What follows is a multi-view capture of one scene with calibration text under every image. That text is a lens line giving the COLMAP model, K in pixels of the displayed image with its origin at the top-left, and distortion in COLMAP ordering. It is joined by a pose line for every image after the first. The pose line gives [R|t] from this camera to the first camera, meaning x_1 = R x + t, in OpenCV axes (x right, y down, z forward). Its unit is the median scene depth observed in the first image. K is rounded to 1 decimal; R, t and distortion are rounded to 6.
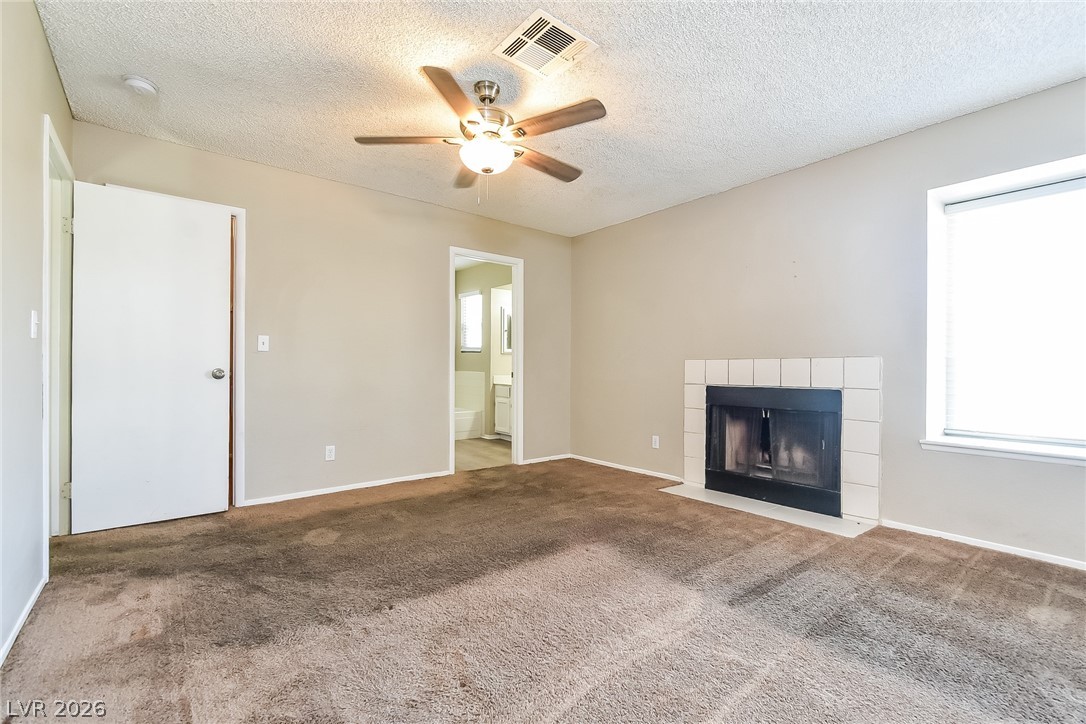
lens RADIAL K [[481.5, 0, 543.0], [0, 481.5, 362.0], [0, 0, 1]] dist [0.001802, -0.000048]
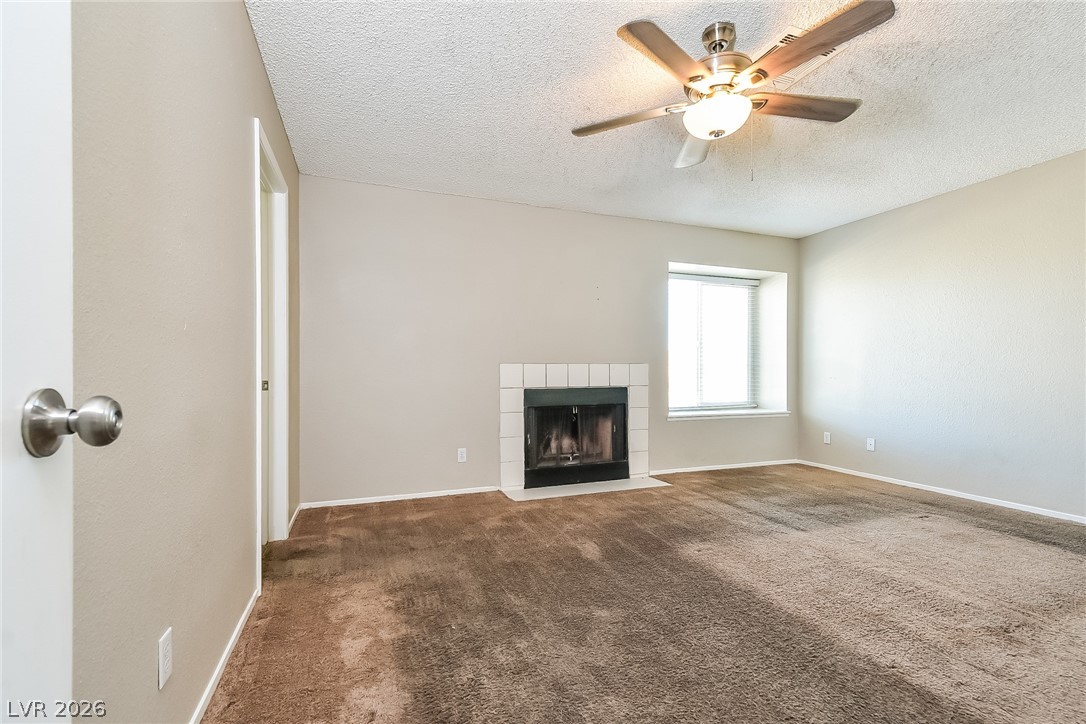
lens RADIAL K [[481.5, 0, 543.0], [0, 481.5, 362.0], [0, 0, 1]] dist [0.001802, -0.000048]
pose [[0.316283, 0.016706, 0.948518, -0.775355], [-0.006307, 0.999860, -0.015508, 0.008906], [-0.948644, -0.001078, 0.316344, 0.784413]]
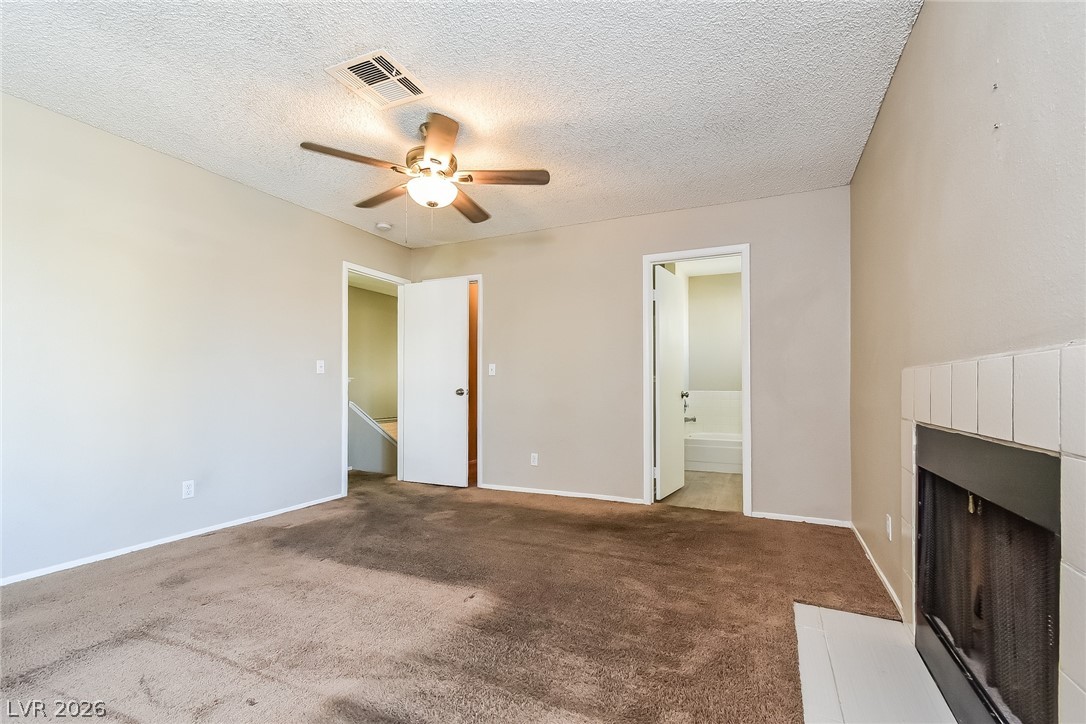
lens RADIAL K [[476.7, 0, 546.8], [0, 476.7, 375.9], [0, 0, 1]] dist [0.026850, 0.000100]
pose [[0.447218, -0.027187, -0.894012, 0.742079], [0.009172, 0.999625, -0.025811, 0.015745], [0.894378, 0.003343, 0.447300, 0.586057]]
